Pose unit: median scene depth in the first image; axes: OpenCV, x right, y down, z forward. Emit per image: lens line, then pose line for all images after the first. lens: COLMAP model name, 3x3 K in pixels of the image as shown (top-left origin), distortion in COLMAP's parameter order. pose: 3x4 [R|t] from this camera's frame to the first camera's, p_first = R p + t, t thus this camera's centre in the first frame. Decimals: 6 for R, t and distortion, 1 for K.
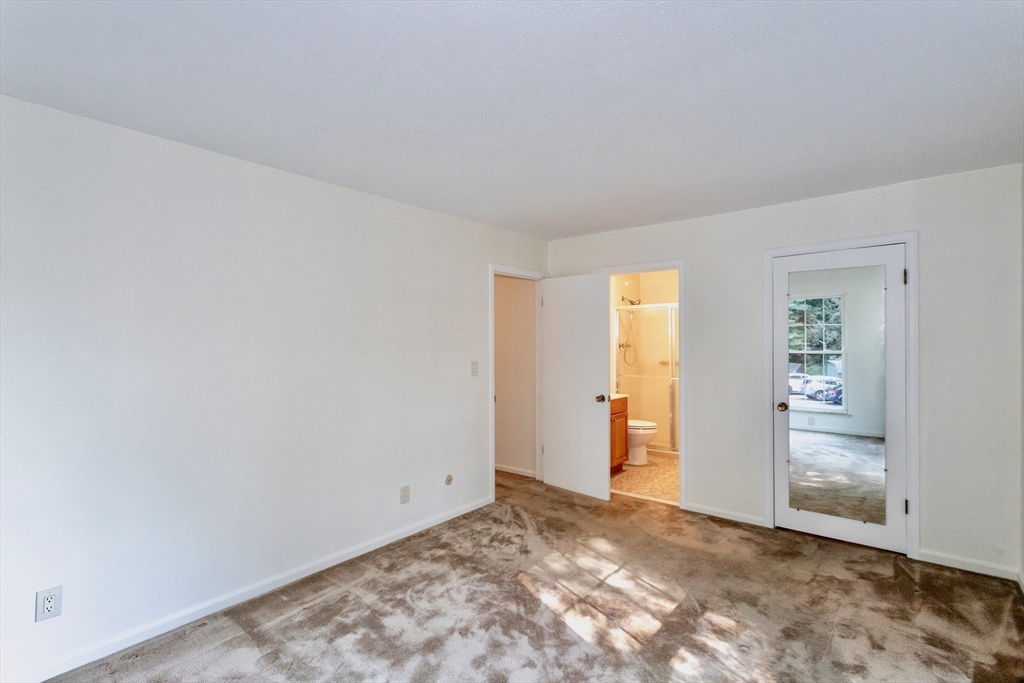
lens RADIAL K [[483.8, 0, 509.0], [0, 483.8, 332.6], [0, 0, 1]] dist [0.005993, 0.000852]
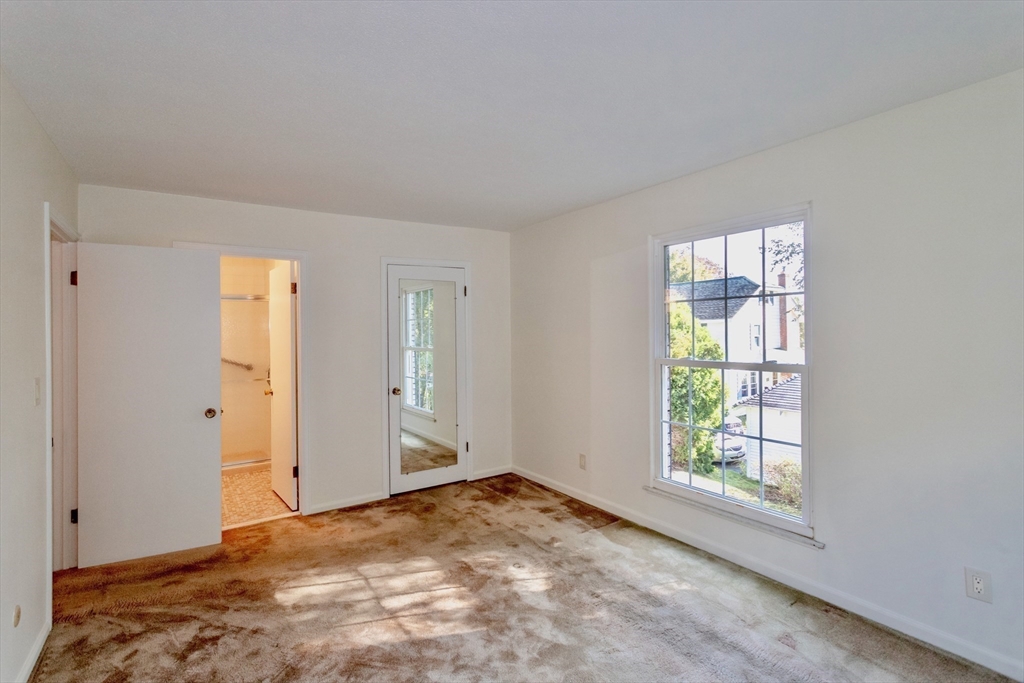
lens RADIAL K [[483.8, 0, 509.0], [0, 483.8, 332.6], [0, 0, 1]] dist [0.005993, 0.000852]
pose [[0.307724, -0.000838, 0.951475, -0.491178], [0.001559, 0.999999, 0.000376, 0.009368], [-0.951474, 0.001367, 0.307725, 0.388321]]
